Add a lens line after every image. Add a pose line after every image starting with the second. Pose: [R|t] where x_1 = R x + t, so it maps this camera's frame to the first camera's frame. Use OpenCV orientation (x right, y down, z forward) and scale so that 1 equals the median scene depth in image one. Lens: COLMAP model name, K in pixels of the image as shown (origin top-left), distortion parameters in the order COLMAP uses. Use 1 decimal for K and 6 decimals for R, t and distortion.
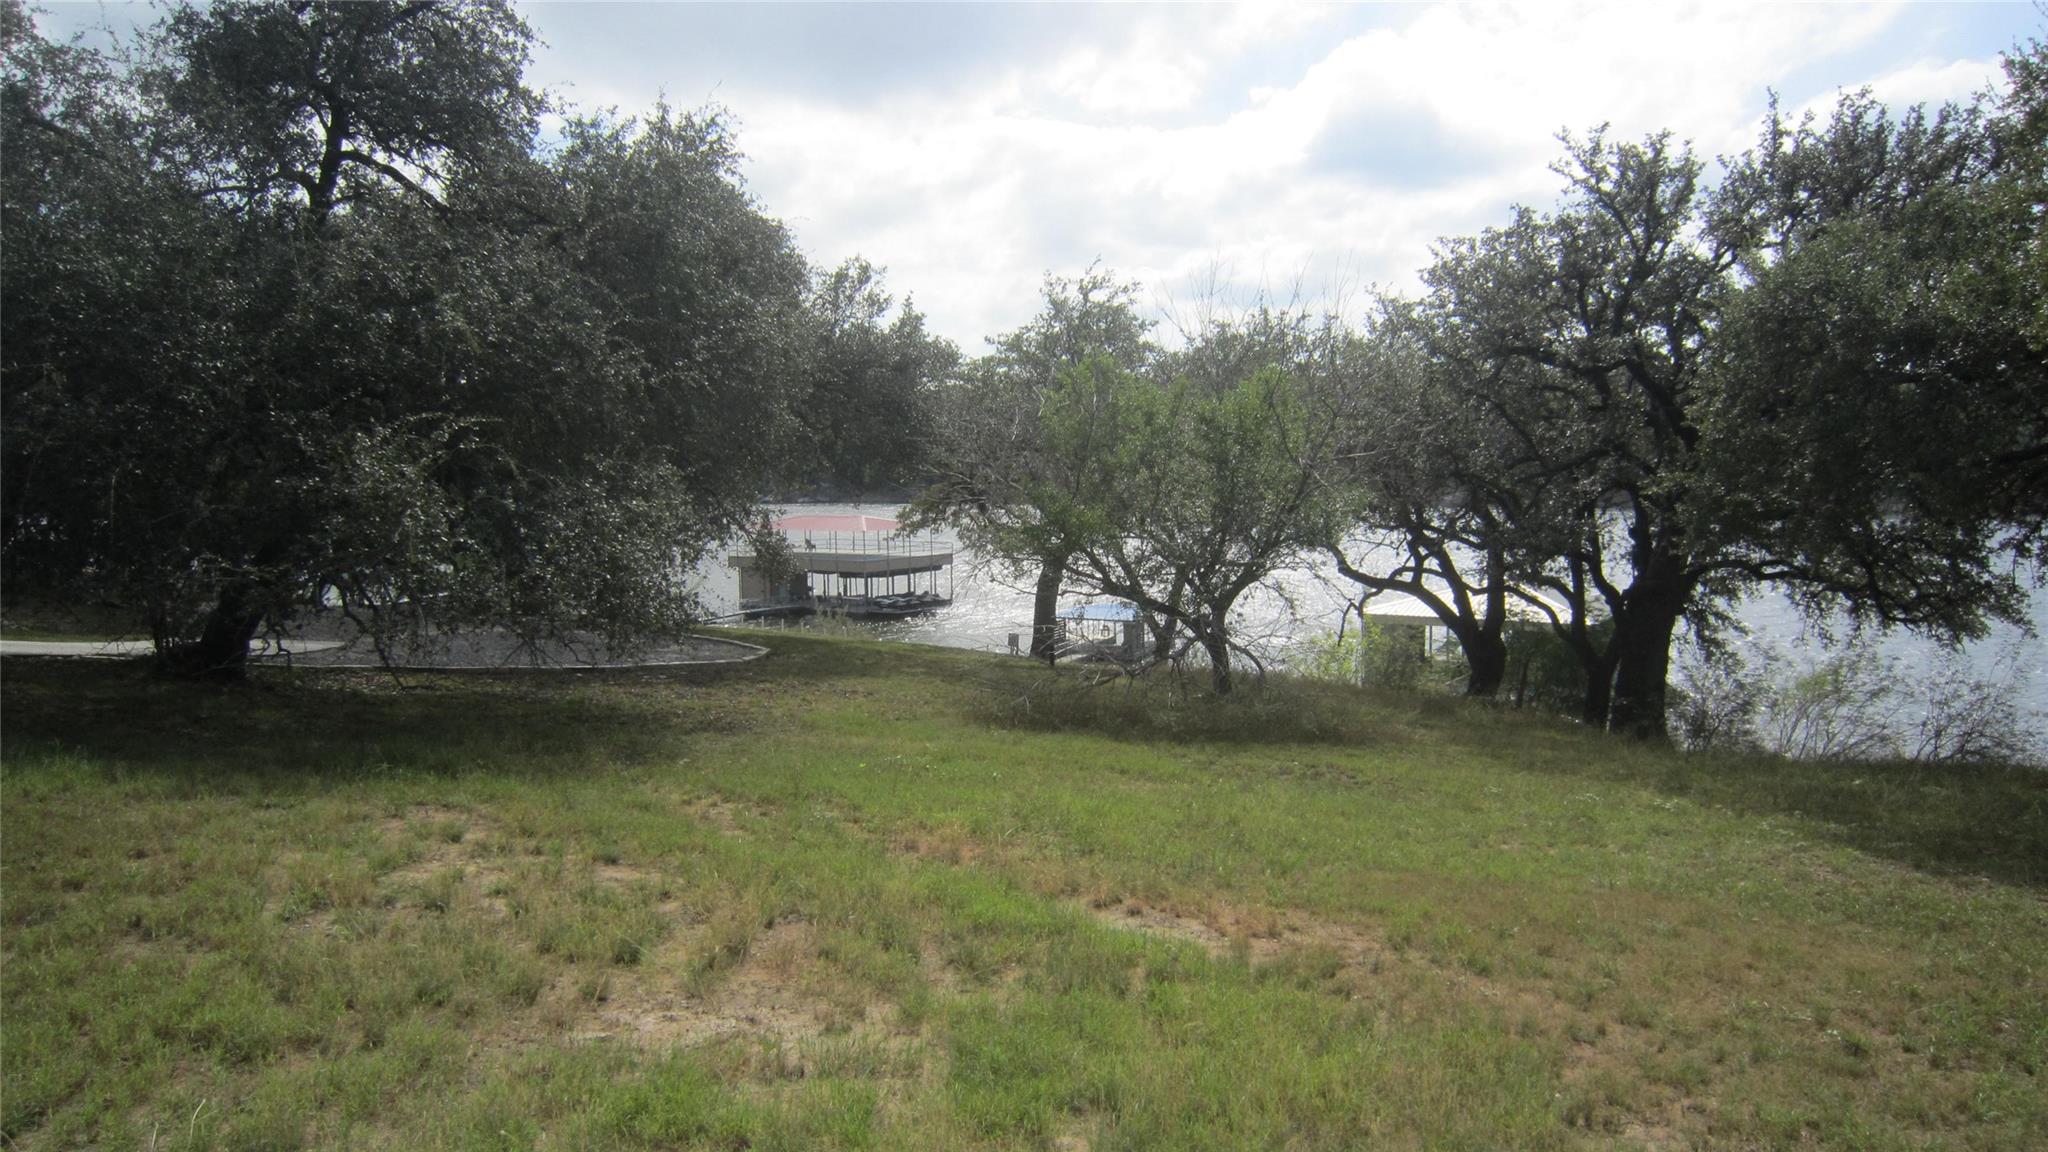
lens RADIAL K [[1491.2, 0, 1022.0], [0, 1491.2, 549.2], [0, 0, 1]] dist [-0.051022, 0.026227]
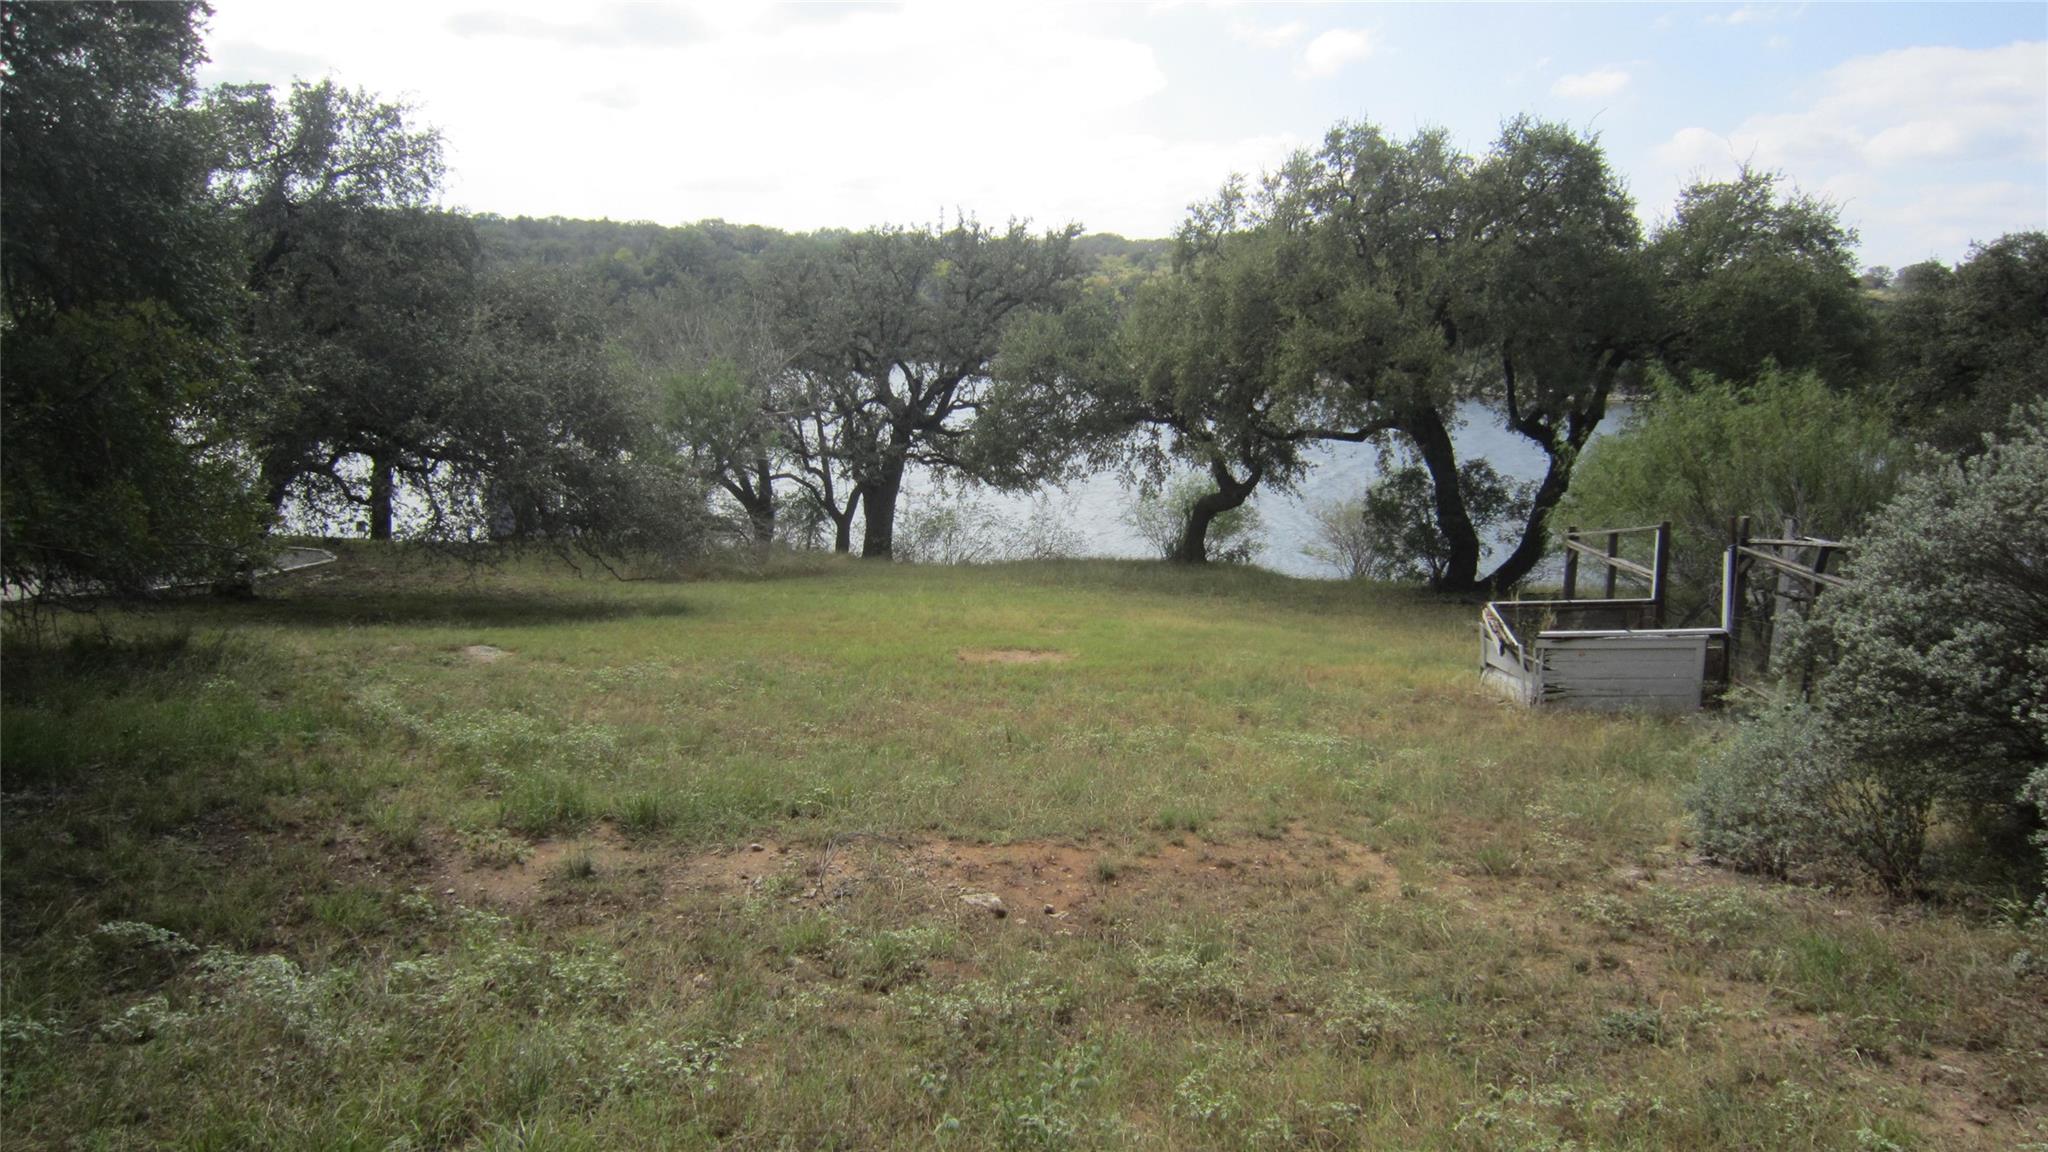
lens RADIAL K [[1468.6, 0, 1020.7], [0, 1468.6, 565.2], [0, 0, 1]] dist [-0.055745, 0.022730]
pose [[0.756562, -0.092376, 0.647364, -0.629843], [0.009718, 0.991451, 0.130119, -0.098353], [-0.653849, -0.092152, 0.750992, -0.446408]]
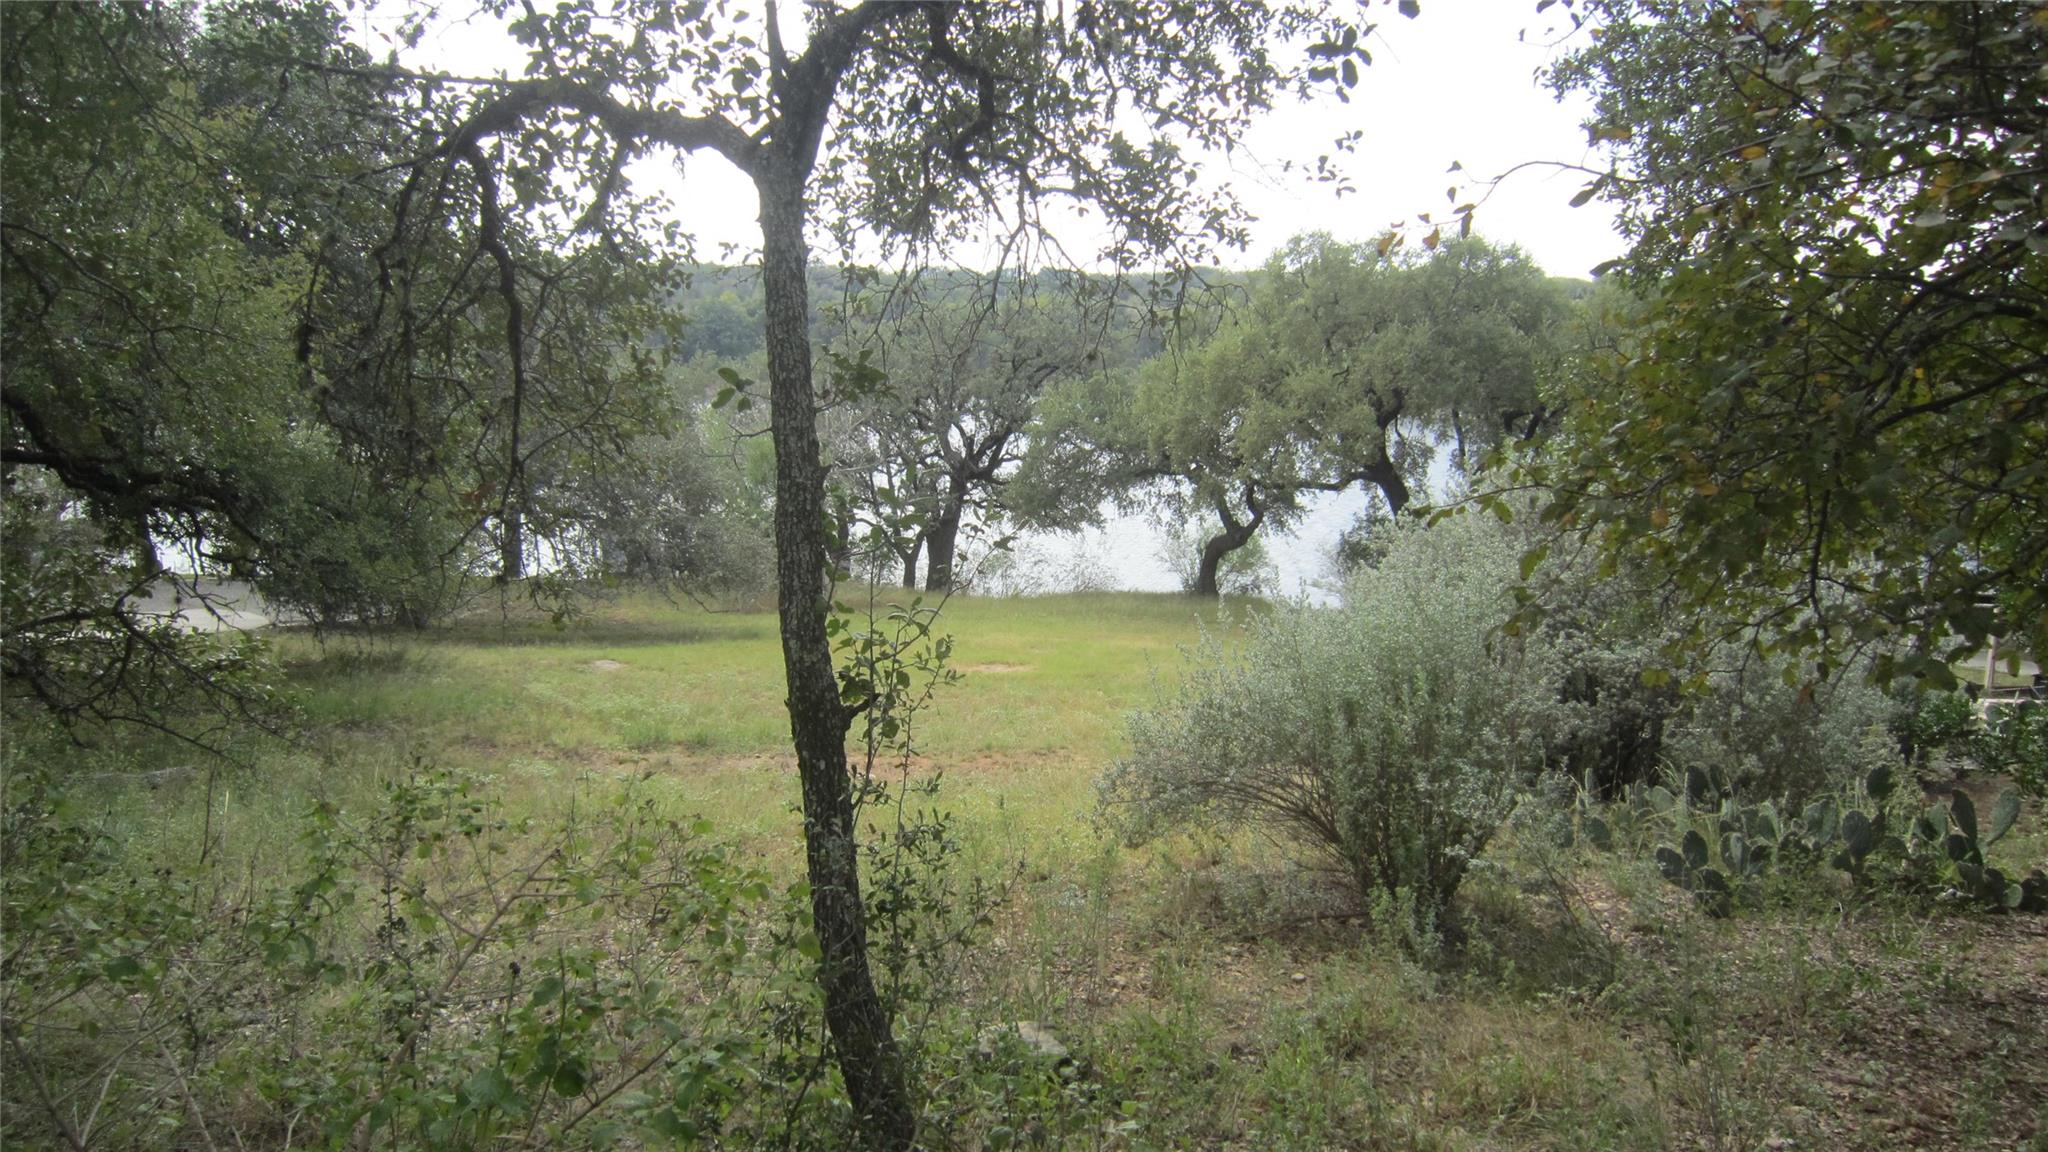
lens RADIAL K [[1468.6, 0, 1020.7], [0, 1468.6, 565.2], [0, 0, 1]] dist [-0.055745, 0.022730]
pose [[0.799056, -0.083532, 0.595426, -0.728134], [0.023377, 0.993870, 0.108057, -0.132557], [-0.600802, -0.072424, 0.796110, -0.689651]]
